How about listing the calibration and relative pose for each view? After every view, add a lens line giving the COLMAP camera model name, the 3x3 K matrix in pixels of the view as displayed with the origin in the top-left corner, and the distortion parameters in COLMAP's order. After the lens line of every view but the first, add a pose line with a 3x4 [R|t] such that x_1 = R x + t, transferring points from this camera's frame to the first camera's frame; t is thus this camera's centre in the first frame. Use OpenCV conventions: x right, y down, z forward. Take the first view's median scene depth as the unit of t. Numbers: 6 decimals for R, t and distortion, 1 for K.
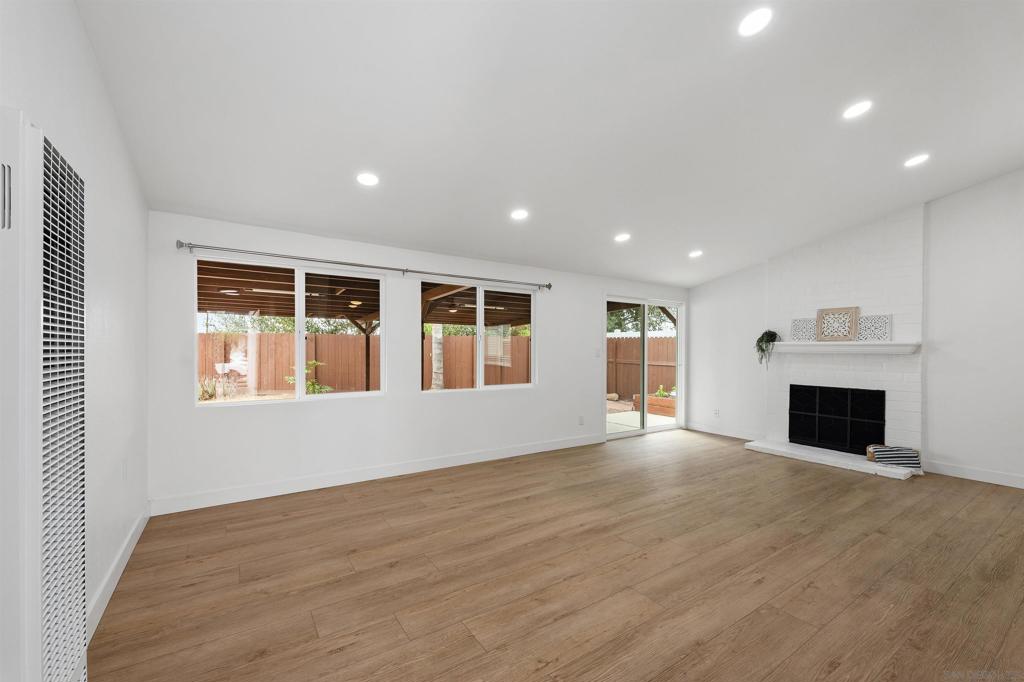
lens RADIAL K [[416.1, 0, 512.8], [0, 416.1, 349.8], [0, 0, 1]] dist [0.003157, -0.000010]
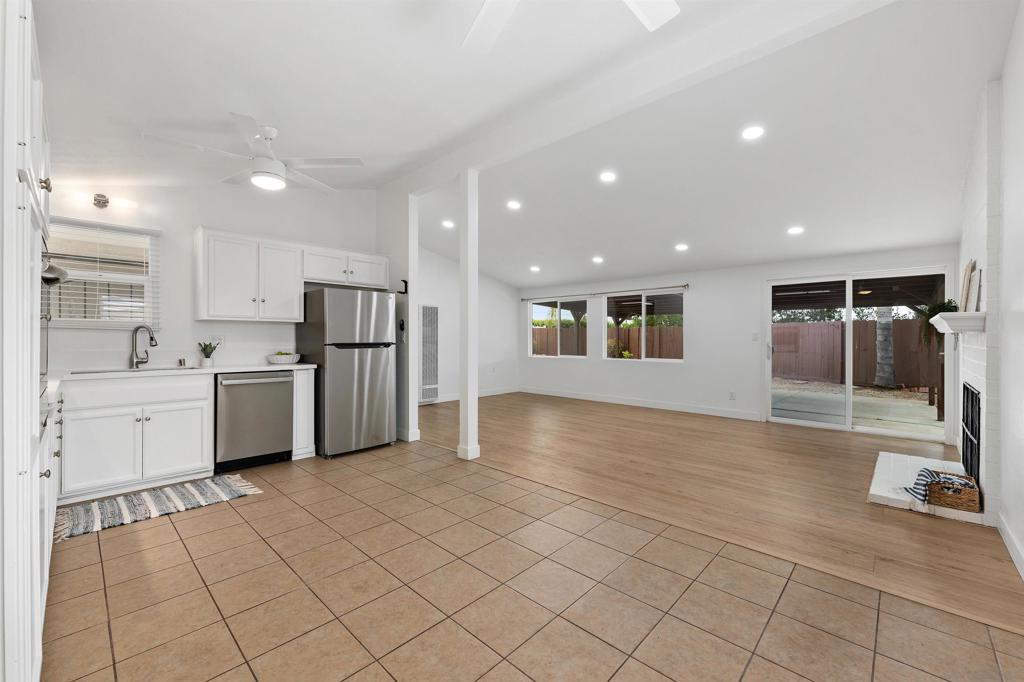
lens RADIAL K [[416.1, 0, 519.3], [0, 416.1, 338.9], [0, 0, 1]] dist [0.003157, -0.000010]
pose [[0.230283, -0.001962, -0.973122, 1.282785], [-0.000517, 0.999998, -0.002138, 0.017793], [0.973124, 0.000996, 0.230282, 0.184377]]
